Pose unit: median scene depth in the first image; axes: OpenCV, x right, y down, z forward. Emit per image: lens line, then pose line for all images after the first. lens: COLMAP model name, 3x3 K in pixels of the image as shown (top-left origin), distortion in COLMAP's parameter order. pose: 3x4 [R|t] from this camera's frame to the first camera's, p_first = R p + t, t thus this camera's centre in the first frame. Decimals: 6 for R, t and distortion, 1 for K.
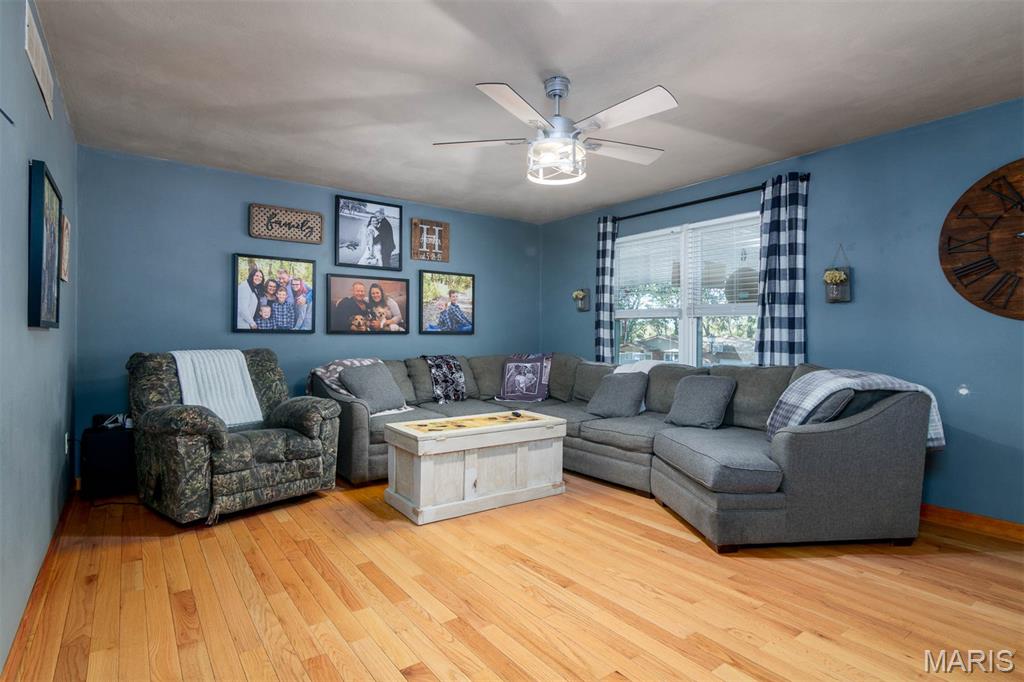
lens RADIAL K [[522.4, 0, 512.0], [0, 522.4, 341.0], [0, 0, 1]] dist [-0.010491, -0.000429]
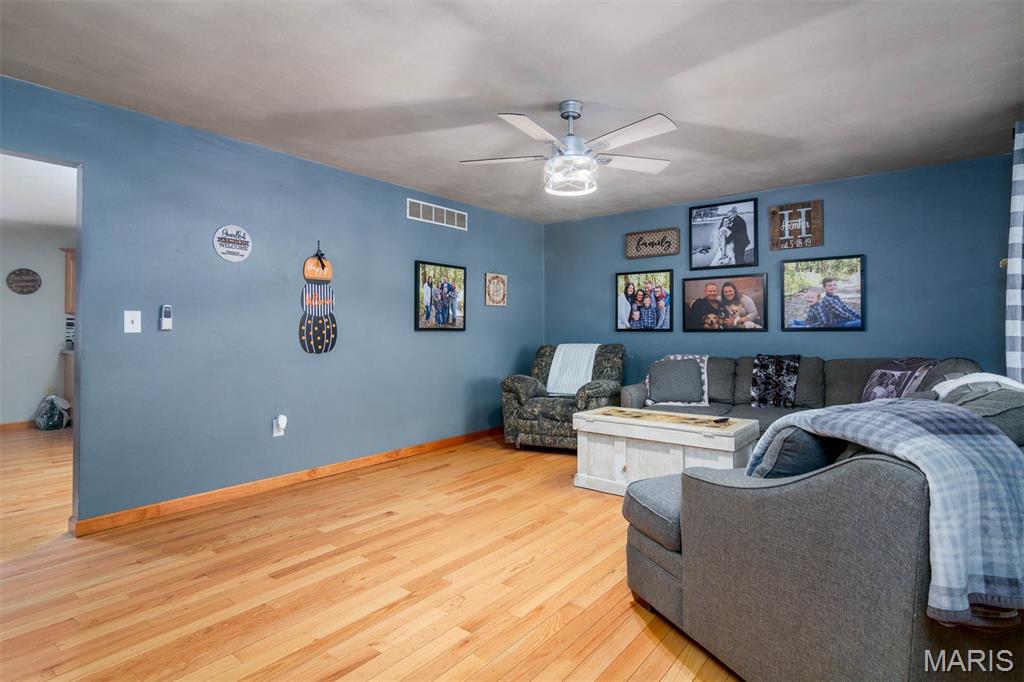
lens RADIAL K [[525.7, 0, 511.2], [0, 525.7, 330.5], [0, 0, 1]] dist [0.000609, 0.000002]
pose [[0.266452, -0.009734, -0.963799, 0.646935], [-0.005517, 0.999917, -0.011624, -0.001362], [0.963832, 0.008415, 0.266376, 0.335253]]
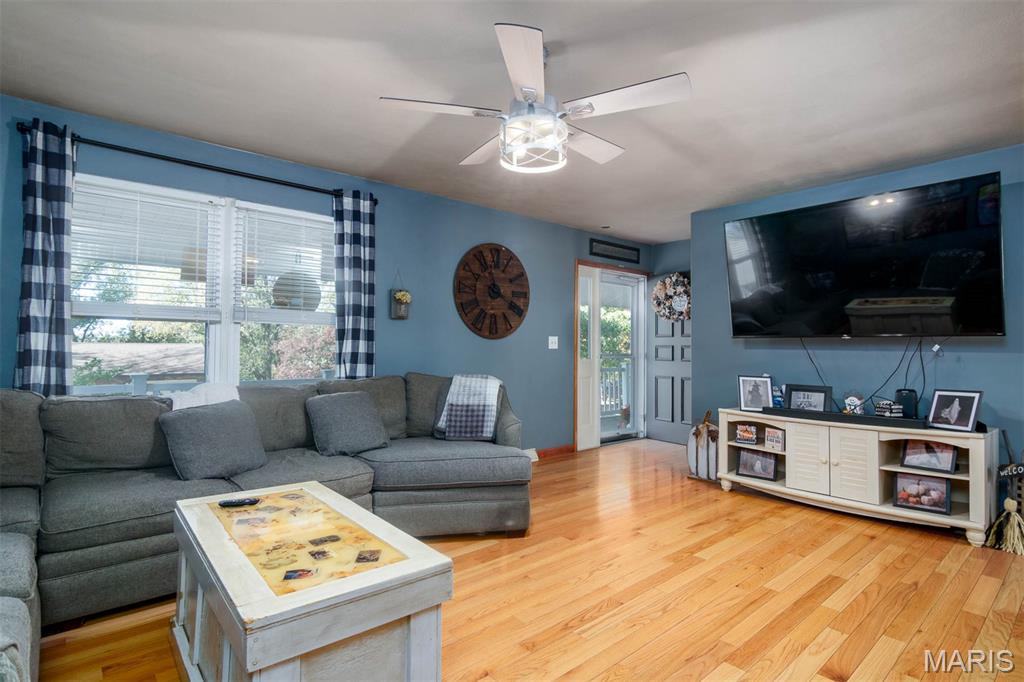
lens RADIAL K [[522.4, 0, 512.0], [0, 522.4, 341.0], [0, 0, 1]] dist [-0.010491, -0.000429]
pose [[-0.086966, 0.007239, 0.996185, -0.433584], [0.001821, 0.999973, -0.007107, -0.011669], [-0.996210, 0.001196, -0.086977, 0.640086]]
